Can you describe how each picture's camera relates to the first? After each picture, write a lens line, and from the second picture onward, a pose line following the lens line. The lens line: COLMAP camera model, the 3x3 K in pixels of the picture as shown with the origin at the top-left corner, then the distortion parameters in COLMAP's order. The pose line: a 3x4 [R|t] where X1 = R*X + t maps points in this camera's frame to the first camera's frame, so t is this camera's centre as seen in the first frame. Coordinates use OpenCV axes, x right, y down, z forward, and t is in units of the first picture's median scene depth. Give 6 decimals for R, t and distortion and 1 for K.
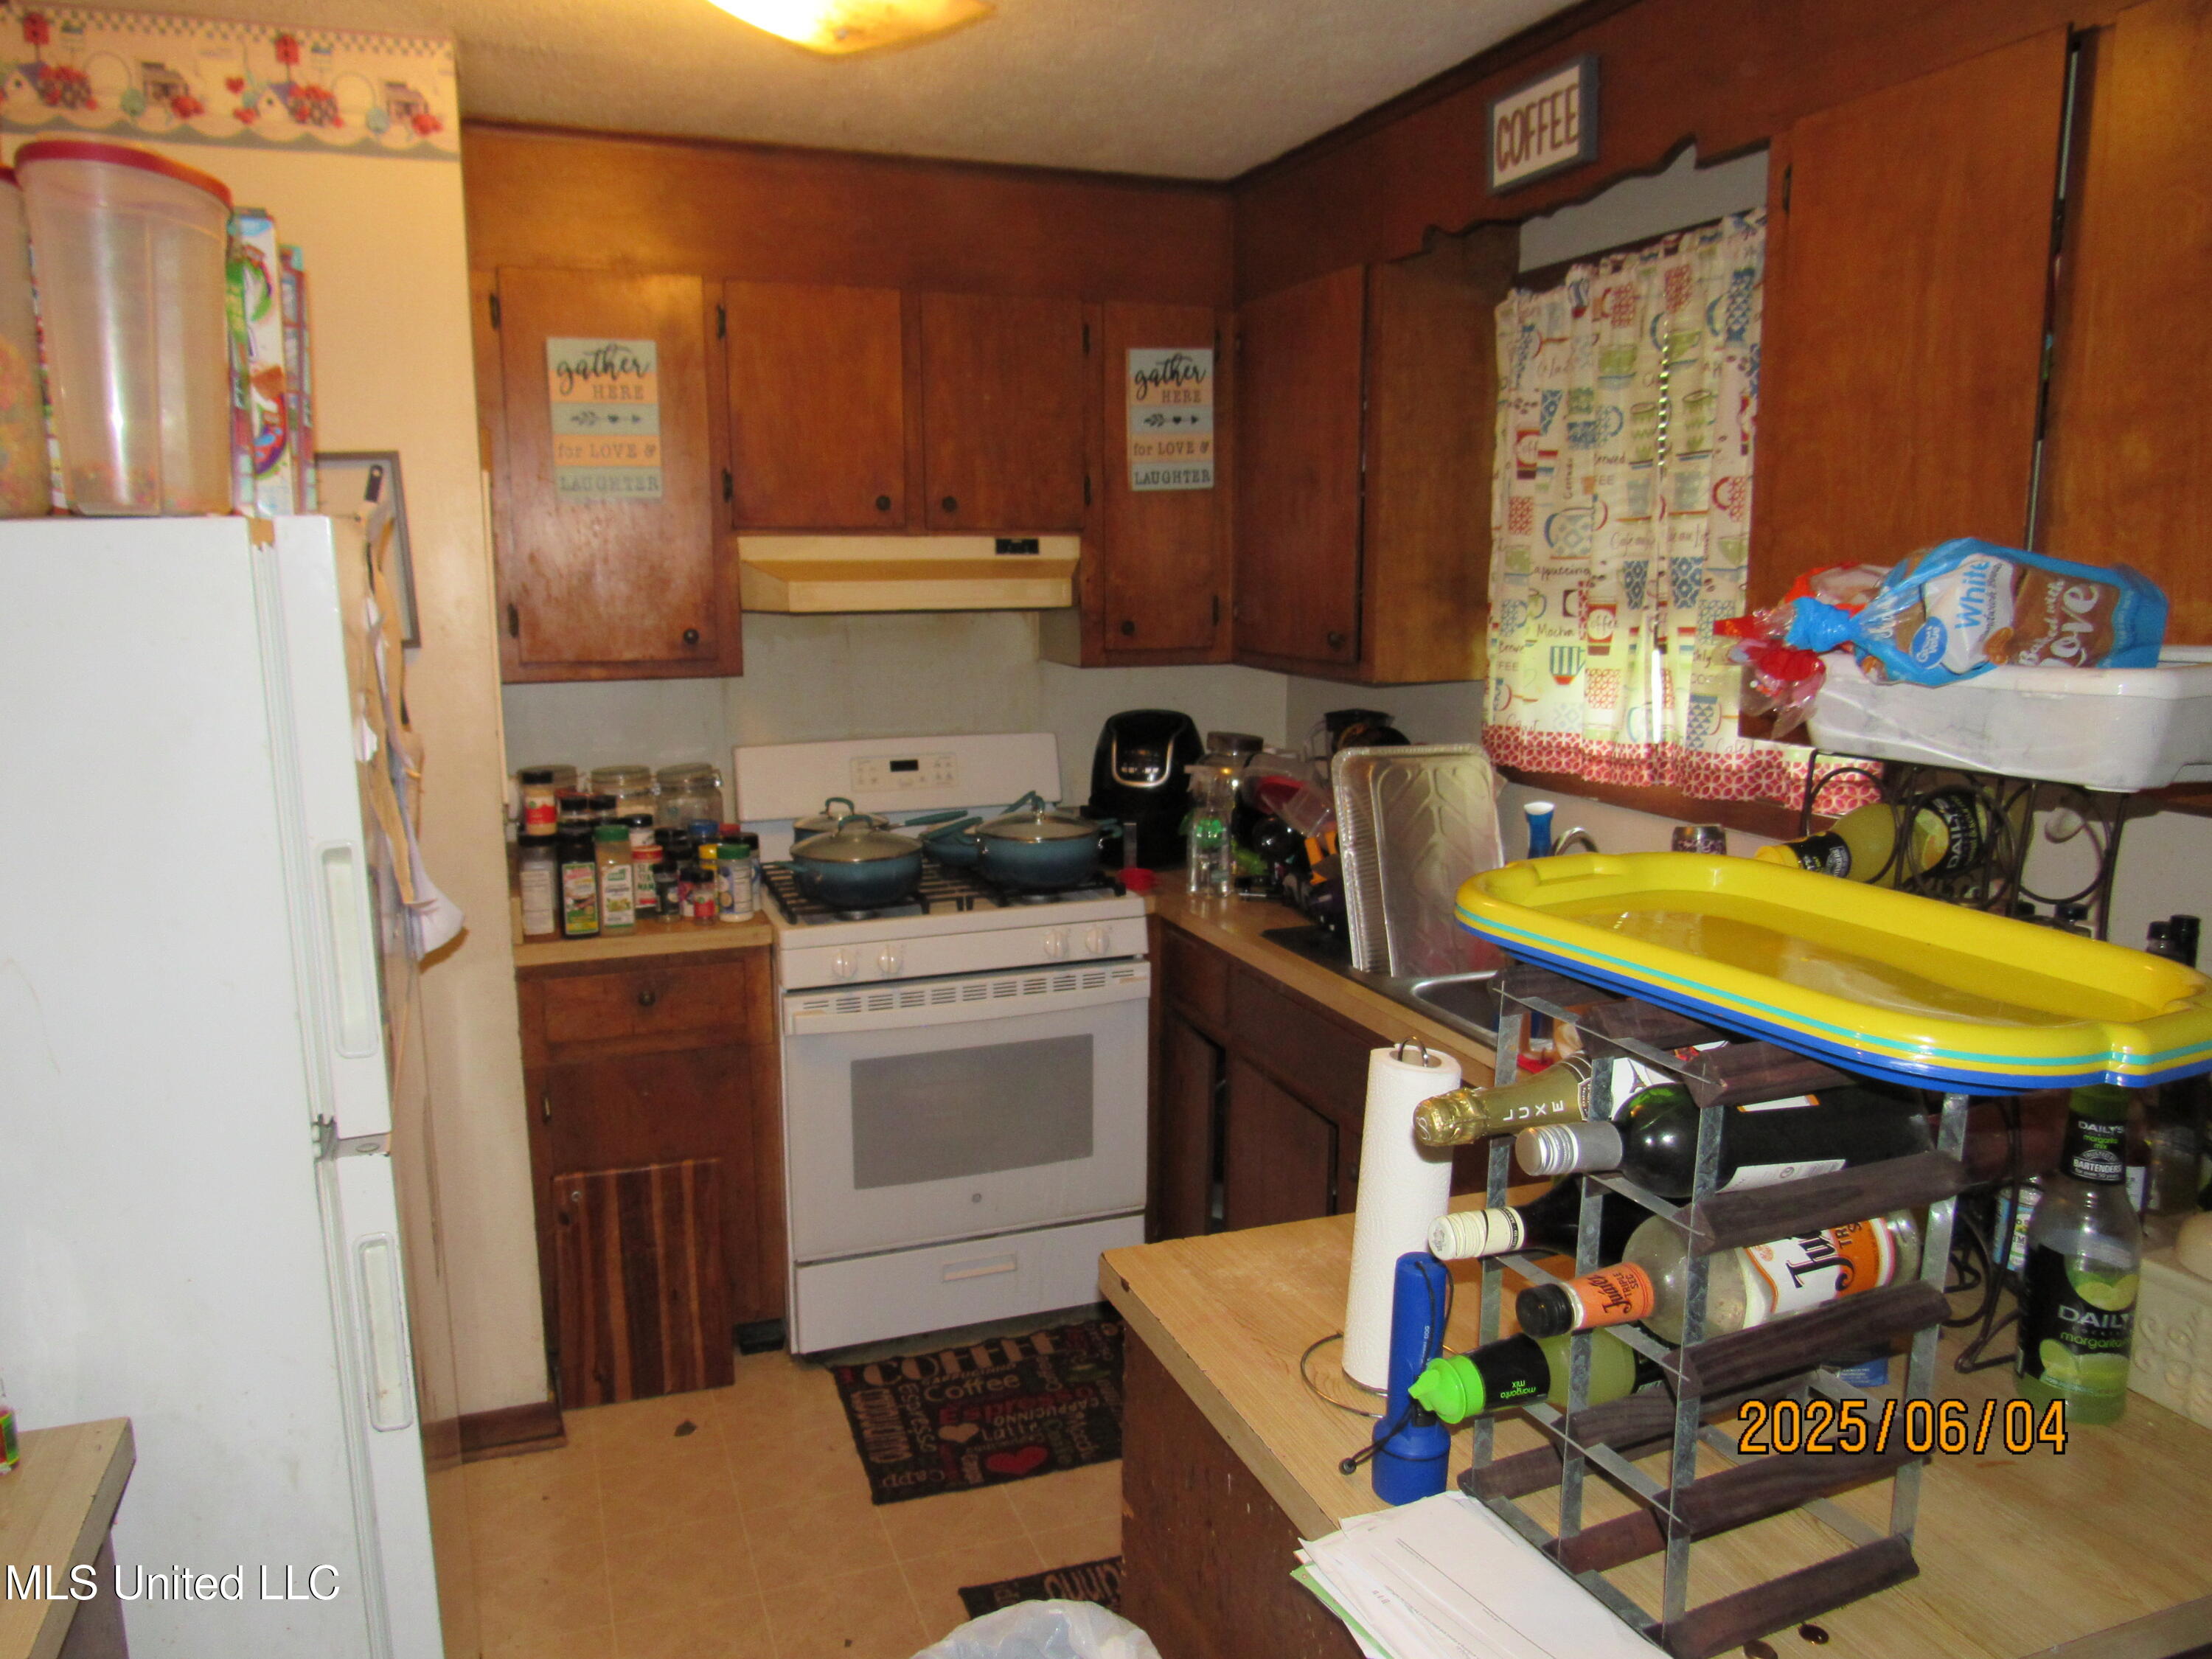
lens RADIAL K [[1571.5, 0, 1102.8], [0, 1571.5, 835.3], [0, 0, 1]] dist [-0.040262, 0.014902]
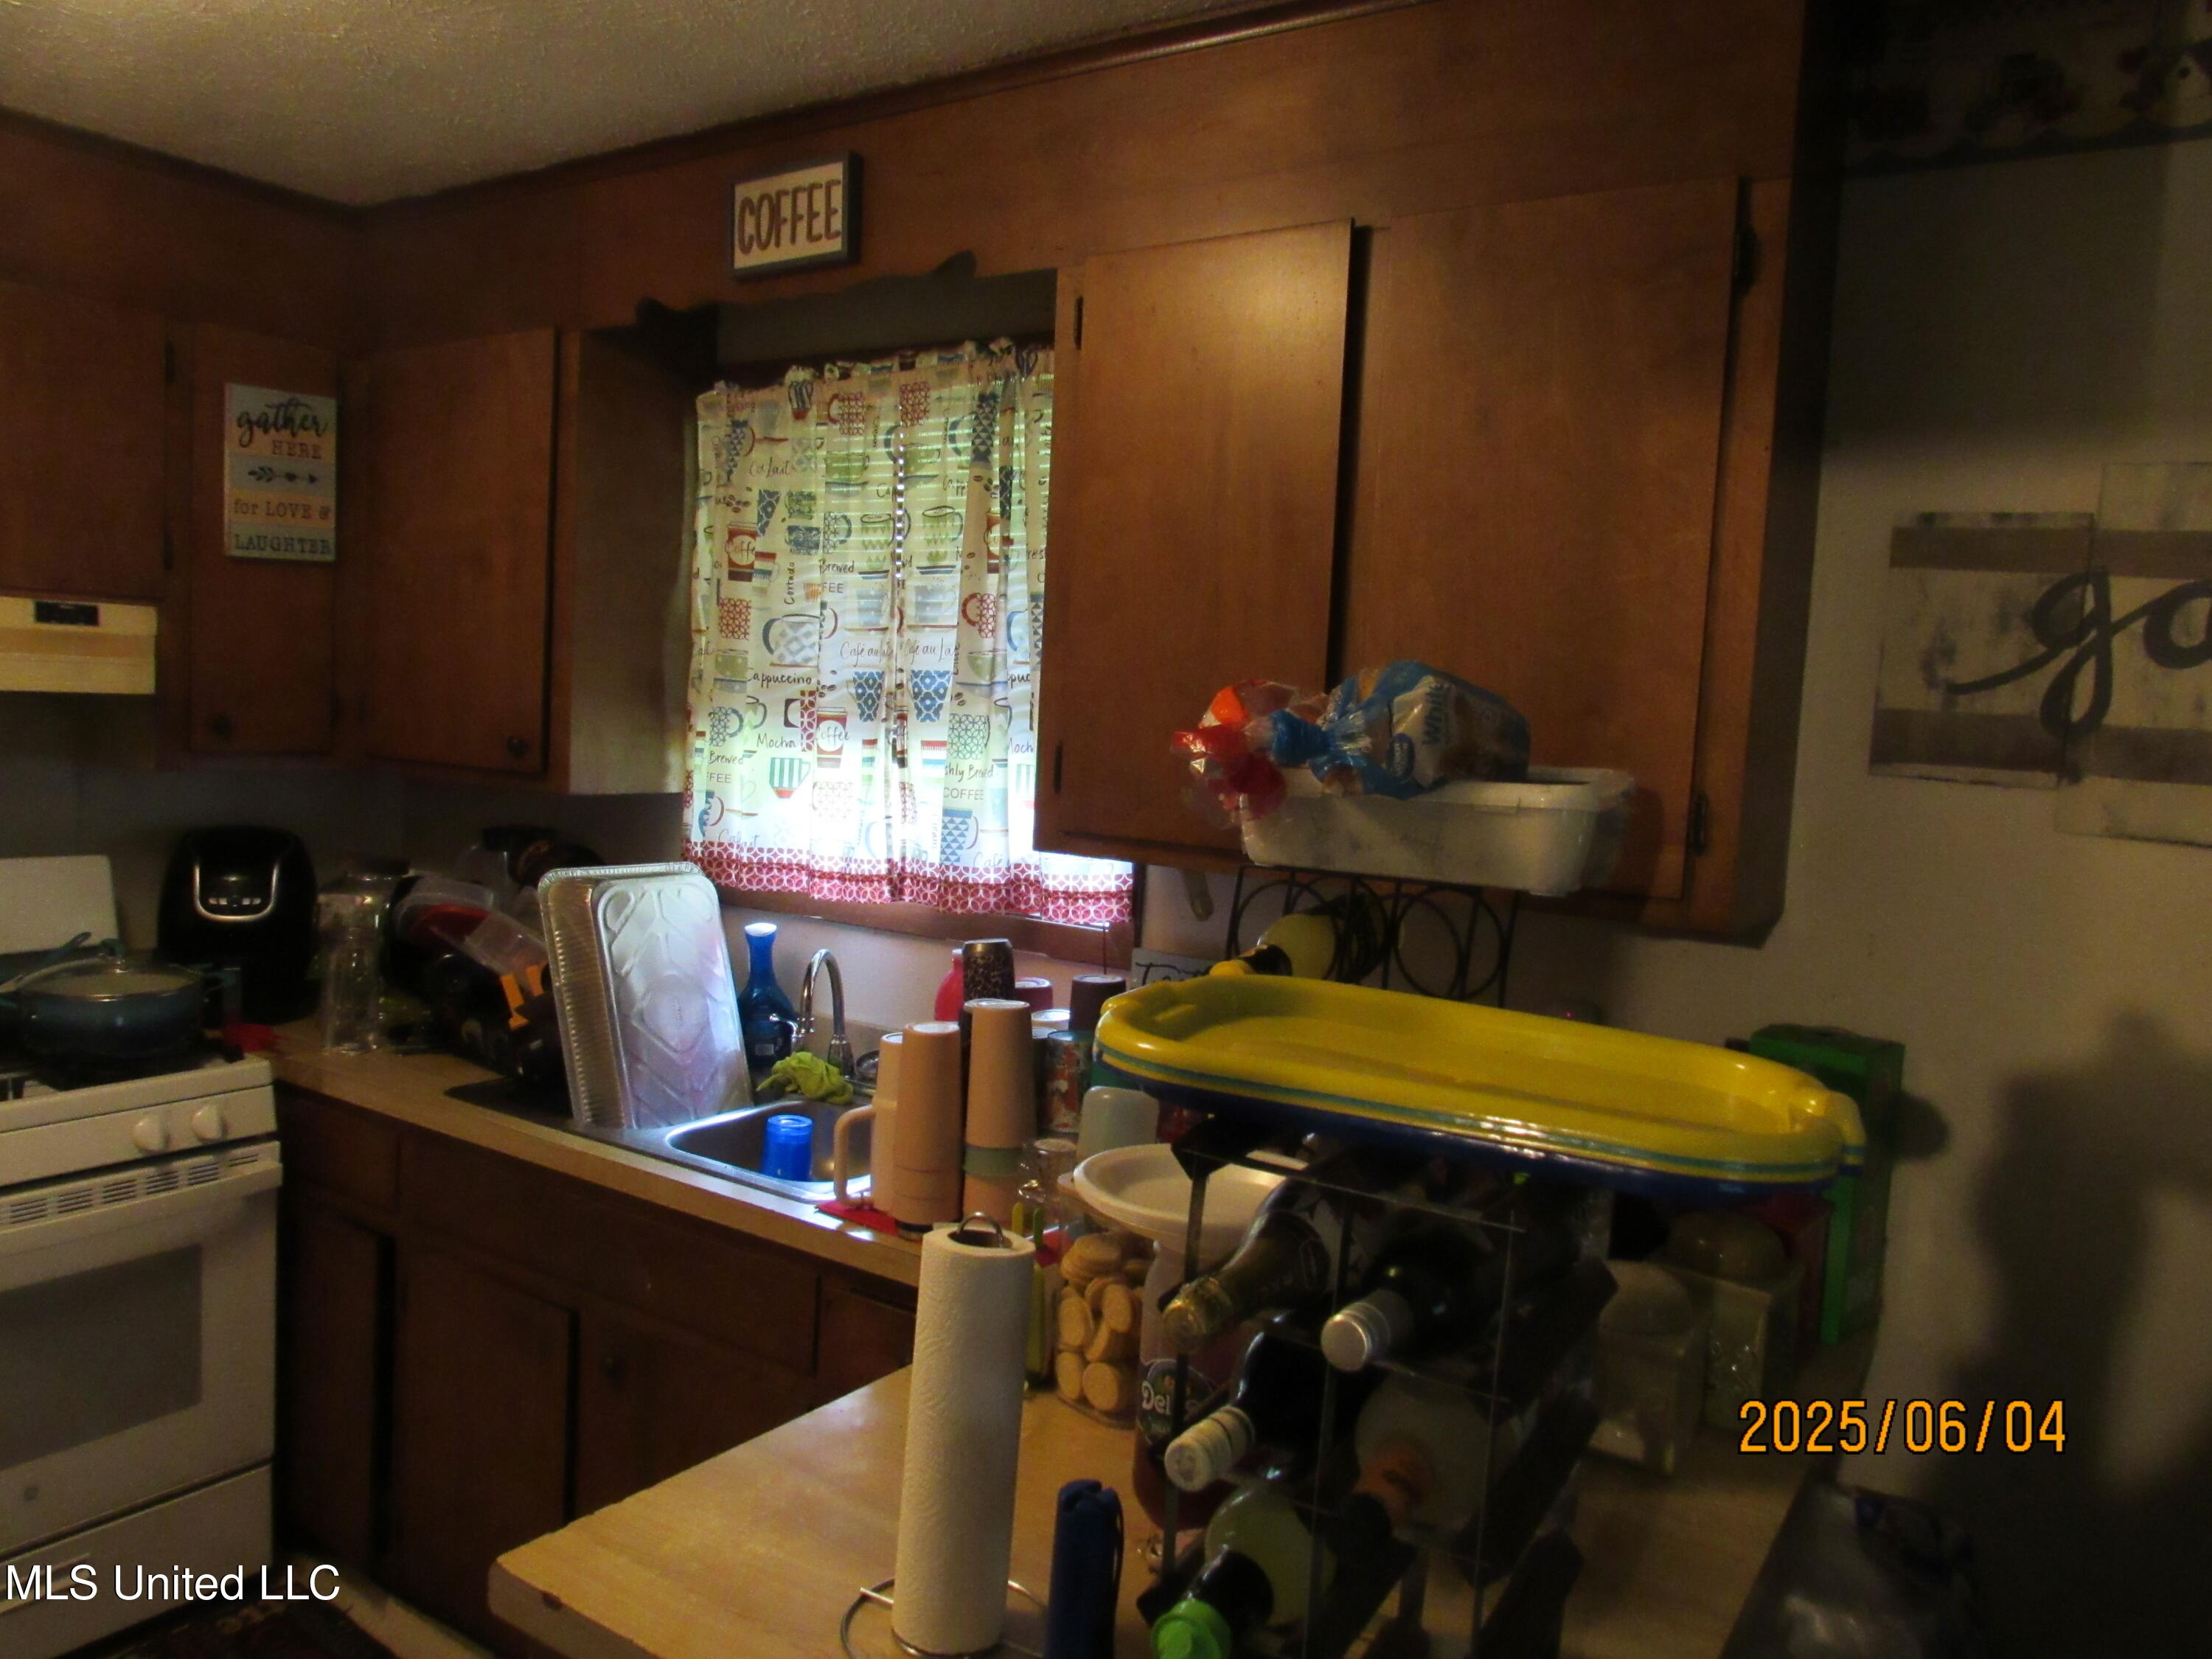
lens RADIAL K [[1571.5, 0, 1104.7], [0, 1571.5, 829.7], [0, 0, 1]] dist [-0.040262, 0.014902]
pose [[0.807377, -0.003700, 0.590024, -0.113964], [0.048655, 0.996992, -0.060327, -0.010541], [-0.588026, 0.077414, 0.805129, 0.125089]]
